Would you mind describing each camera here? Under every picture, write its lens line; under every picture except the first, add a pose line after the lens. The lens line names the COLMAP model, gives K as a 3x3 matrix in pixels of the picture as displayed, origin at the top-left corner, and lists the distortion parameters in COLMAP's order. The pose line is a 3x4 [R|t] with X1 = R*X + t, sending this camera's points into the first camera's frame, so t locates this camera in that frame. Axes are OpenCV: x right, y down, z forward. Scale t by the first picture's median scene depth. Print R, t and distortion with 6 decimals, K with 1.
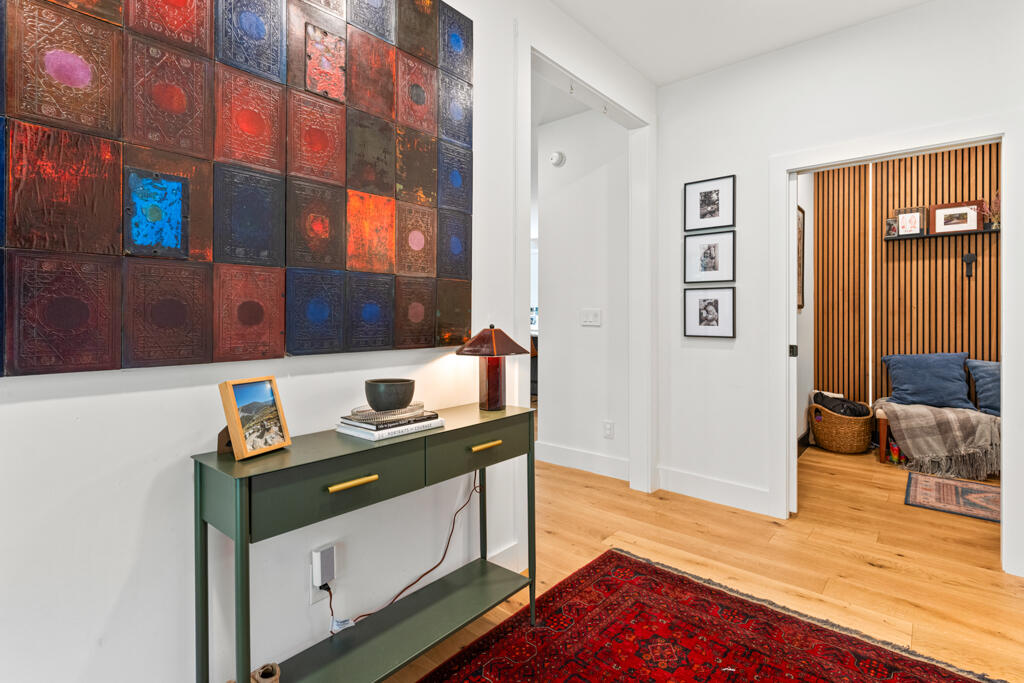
lens RADIAL K [[498.8, 0, 514.9], [0, 498.8, 324.5], [0, 0, 1]] dist [0.000099, 0.000442]
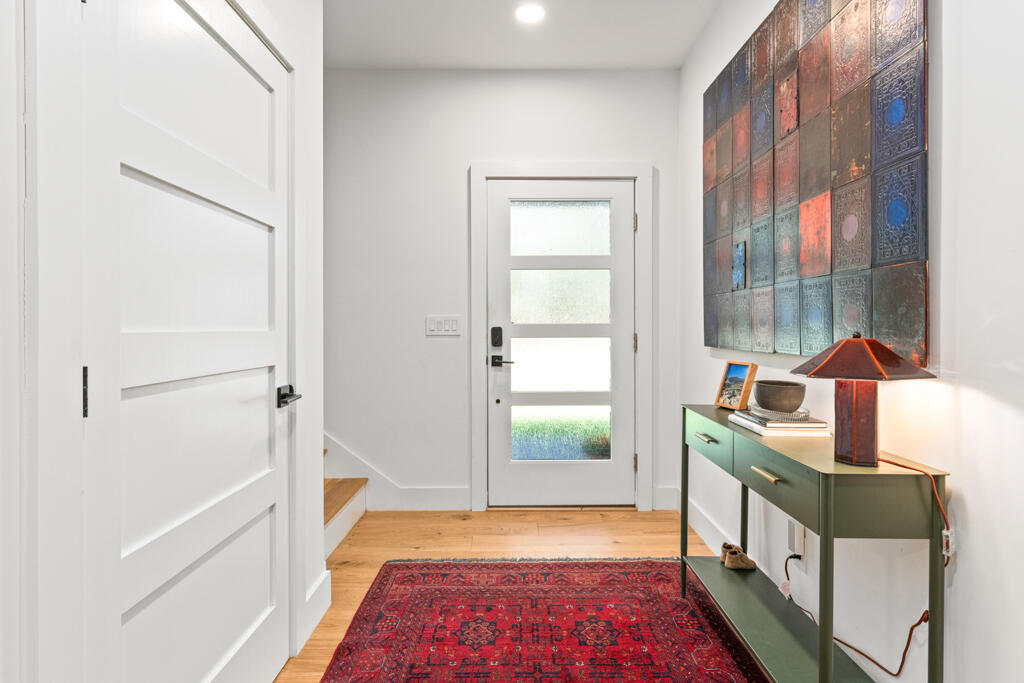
lens RADIAL K [[546.2, 0, 512.0], [0, 546.2, 341.5], [0, 0, 1]] dist [-0.001274, -0.000383]
pose [[-0.762565, 0.026371, -0.646374, 0.770557], [-0.001546, 0.999092, 0.042586, -0.018553], [0.646910, 0.033474, -0.761831, 1.272226]]
